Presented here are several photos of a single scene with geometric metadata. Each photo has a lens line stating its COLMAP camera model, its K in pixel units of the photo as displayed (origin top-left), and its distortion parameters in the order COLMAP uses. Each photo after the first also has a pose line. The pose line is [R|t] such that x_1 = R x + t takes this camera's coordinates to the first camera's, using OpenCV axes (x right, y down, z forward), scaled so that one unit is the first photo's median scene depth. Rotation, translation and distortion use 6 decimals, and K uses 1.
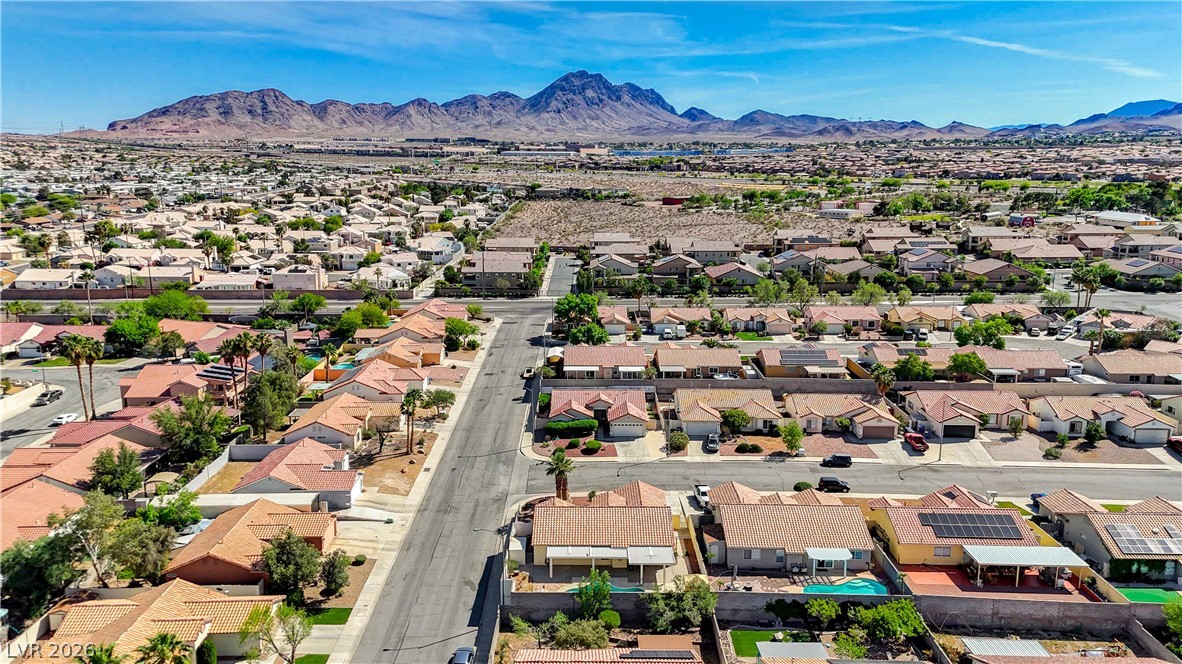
lens RADIAL K [[856.3, 0, 588.7], [0, 856.3, 331.1], [0, 0, 1]] dist [0.182998, -0.160343]
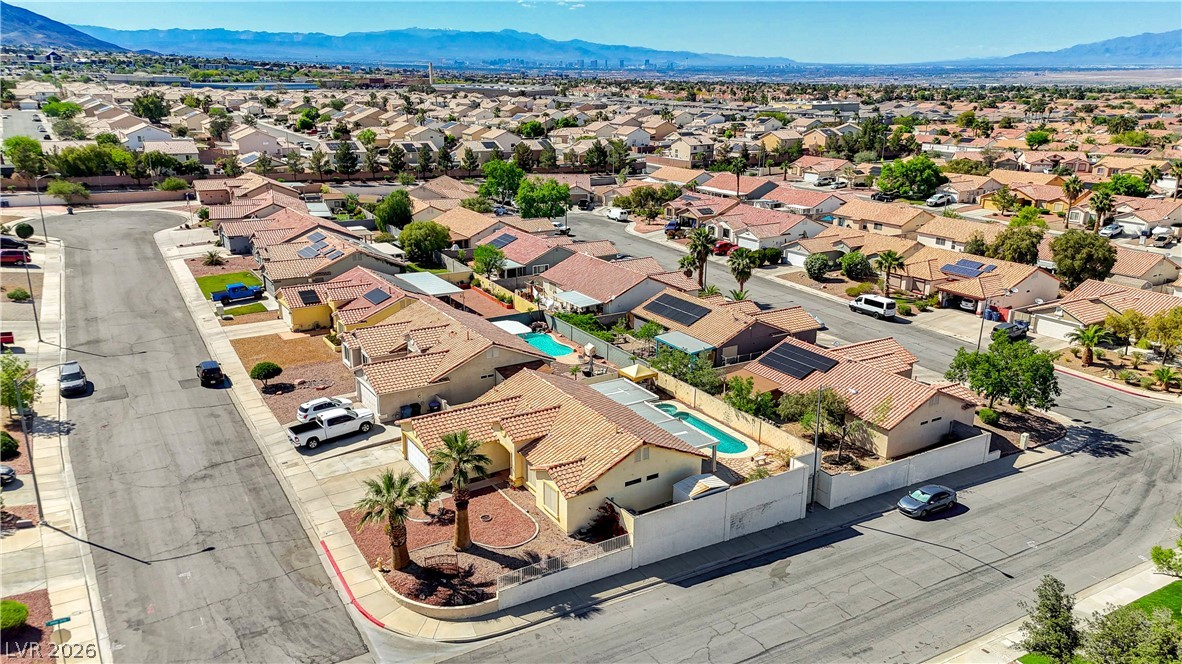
lens RADIAL K [[856.3, 0, 588.7], [0, 856.3, 331.1], [0, 0, 1]] dist [0.182998, -0.160343]
pose [[-0.527598, -0.256252, 0.809923, -0.342204], [0.159950, 0.906399, 0.390970, -0.052880], [-0.834300, 0.335822, -0.437227, 0.930245]]
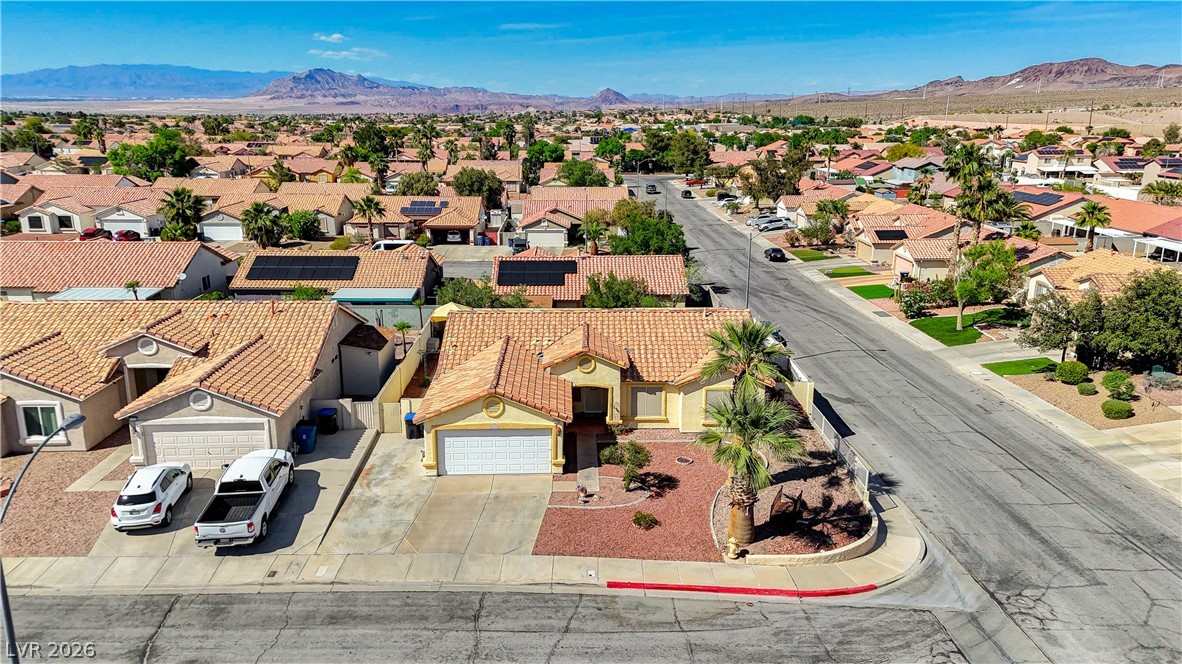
lens RADIAL K [[862.4, 0, 589.3], [0, 862.4, 331.0], [0, 0, 1]] dist [0.161610, -0.117017]
pose [[-0.999805, 0.000500, -0.019748, 0.022850], [-0.008313, 0.896197, 0.443578, 0.009528], [0.017920, 0.443656, -0.896018, 1.060968]]
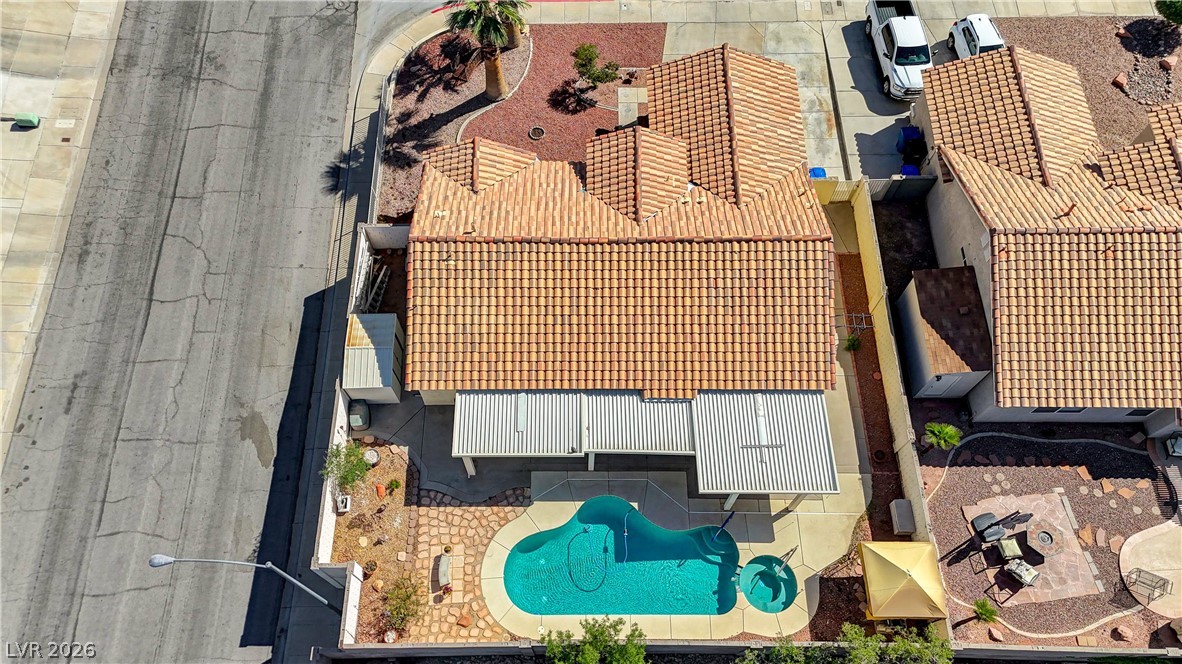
lens RADIAL K [[862.4, 0, 589.3], [0, 862.4, 331.0], [0, 0, 1]] dist [0.161610, -0.117017]
pose [[0.999913, -0.000970, 0.013158, 0.000011], [-0.009821, 0.611282, 0.791352, -0.023317], [-0.008811, -0.791412, 0.611219, 0.583127]]
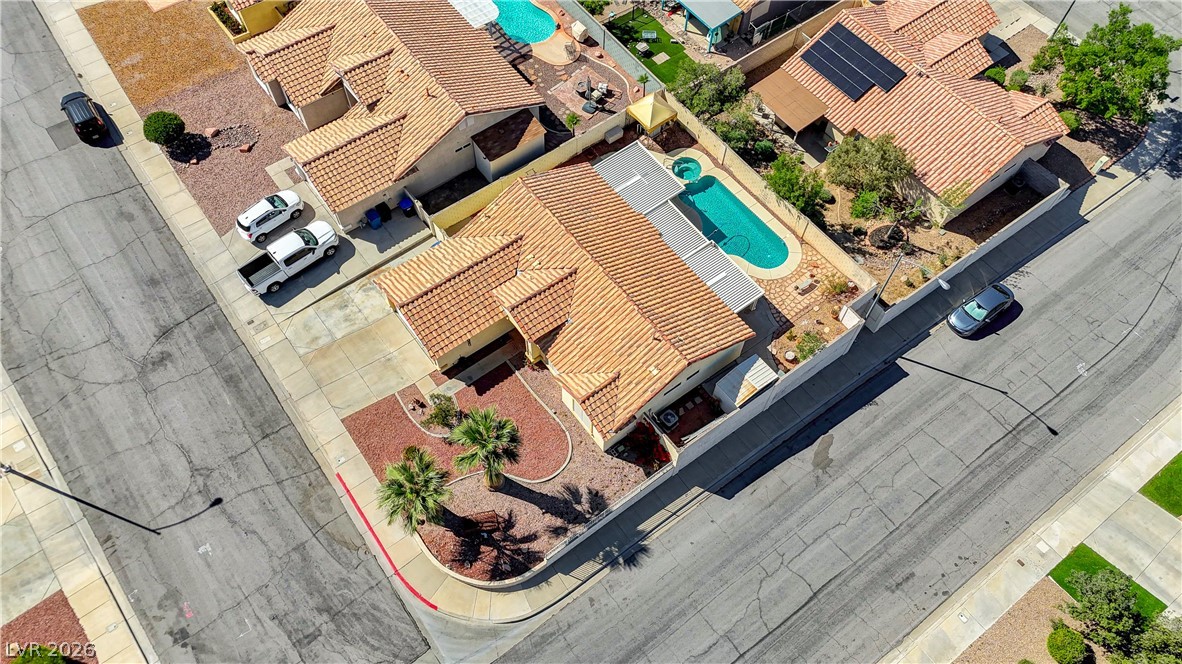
lens RADIAL K [[856.3, 0, 588.7], [0, 856.3, 331.1], [0, 0, 1]] dist [0.182998, -0.160343]
pose [[-0.600937, -0.695483, 0.393926, -0.148291], [0.144438, 0.390238, 0.909314, -0.166755], [-0.786138, 0.603338, -0.134055, 0.821536]]
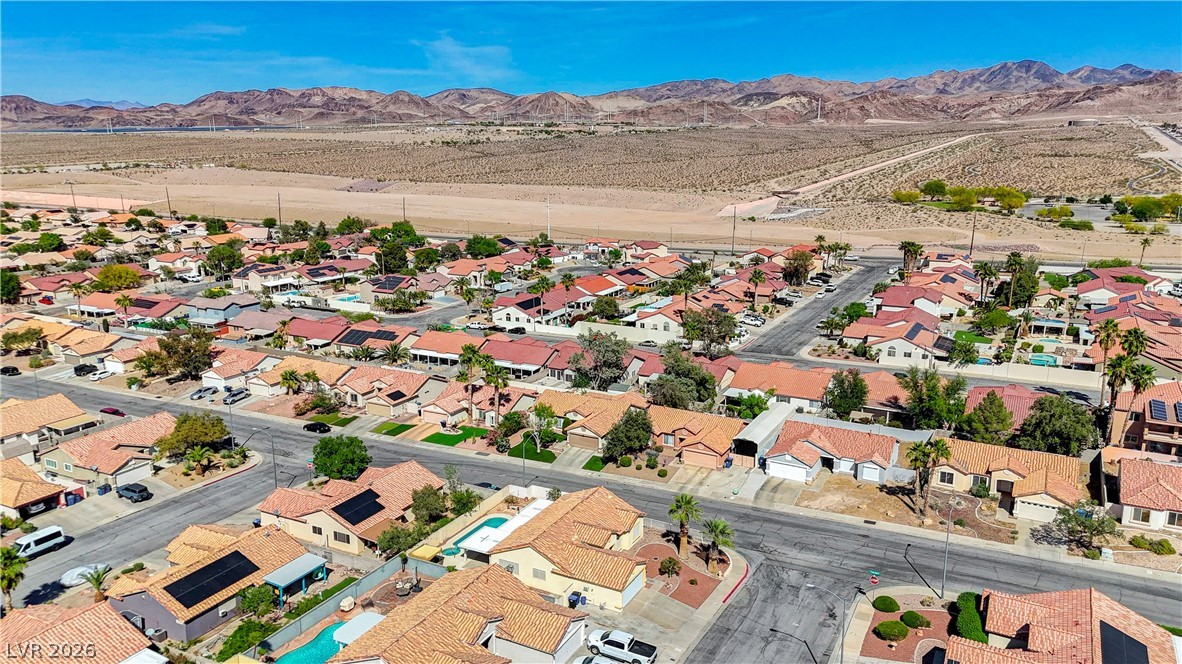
lens RADIAL K [[856.3, 0, 588.7], [0, 856.3, 331.1], [0, 0, 1]] dist [0.182998, -0.160343]
pose [[-0.474491, 0.196212, -0.858114, 0.573437], [-0.176597, 0.933803, 0.311167, -0.203242], [0.862364, 0.299186, -0.408431, 1.007737]]
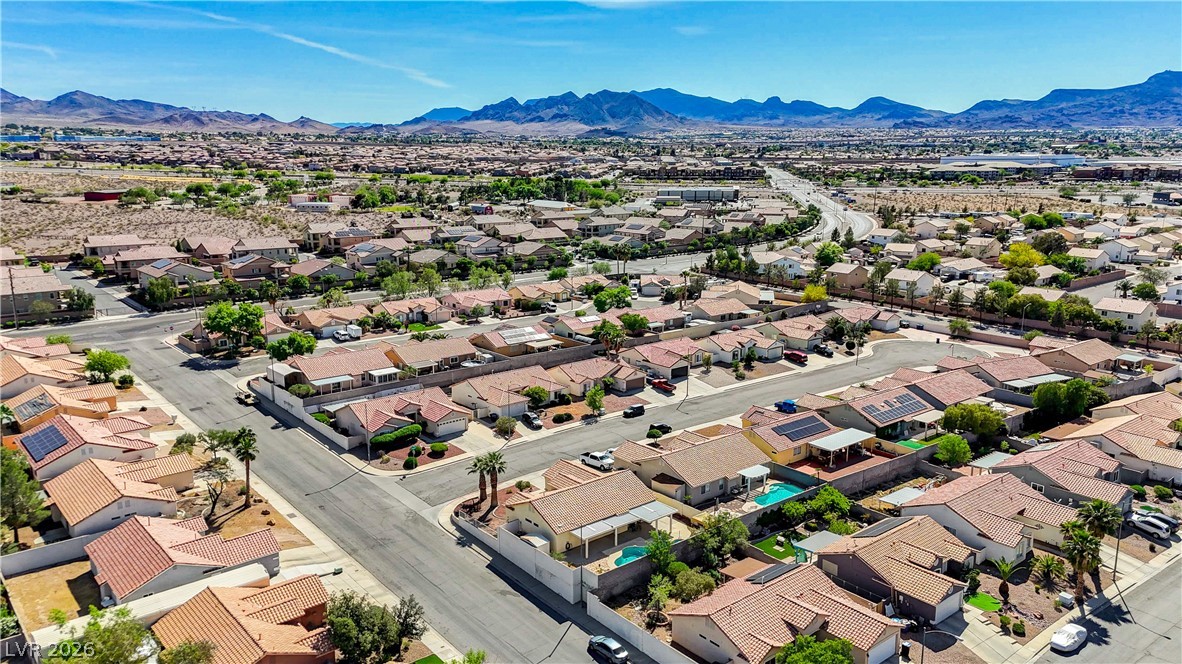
lens RADIAL K [[856.3, 0, 588.7], [0, 856.3, 331.1], [0, 0, 1]] dist [0.182998, -0.160343]
pose [[0.764781, -0.132309, 0.630558, -0.463648], [0.127647, 0.990403, 0.052996, -0.027268], [-0.631518, 0.039959, 0.774330, 0.130794]]
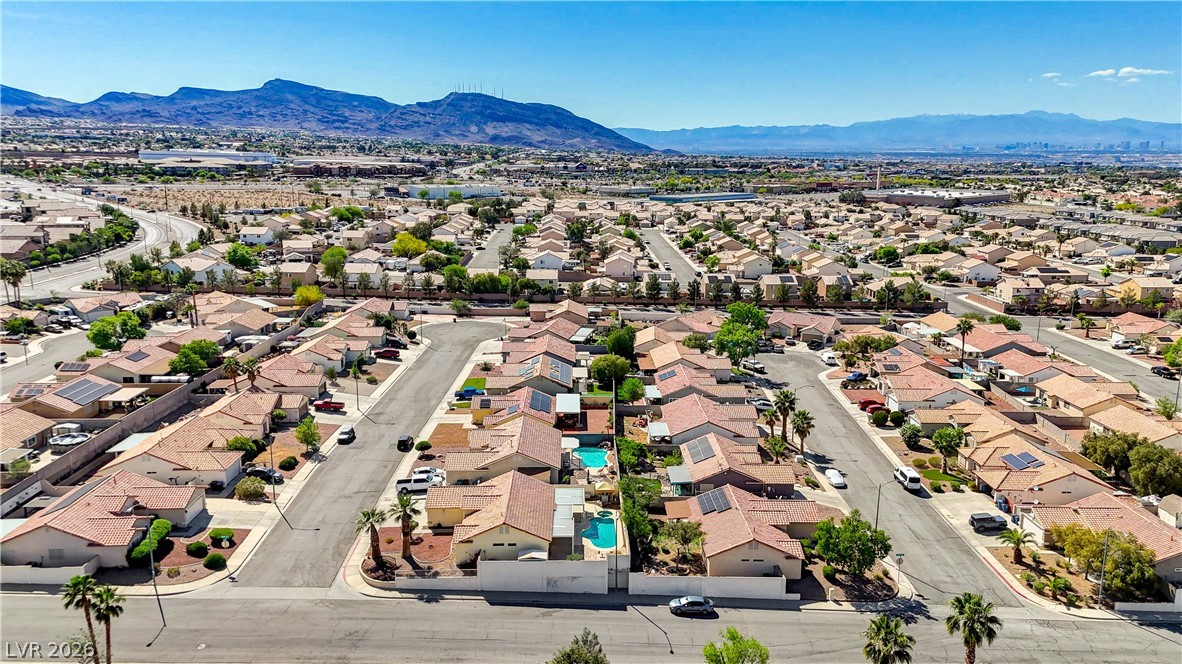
lens RADIAL K [[862.4, 0, 589.3], [0, 862.4, 331.0], [0, 0, 1]] dist [0.161610, -0.117017]
pose [[-0.019683, -0.207387, 0.978061, -0.719388], [0.193693, 0.958926, 0.207228, -0.134480], [-0.980865, 0.193522, 0.021295, 0.637082]]
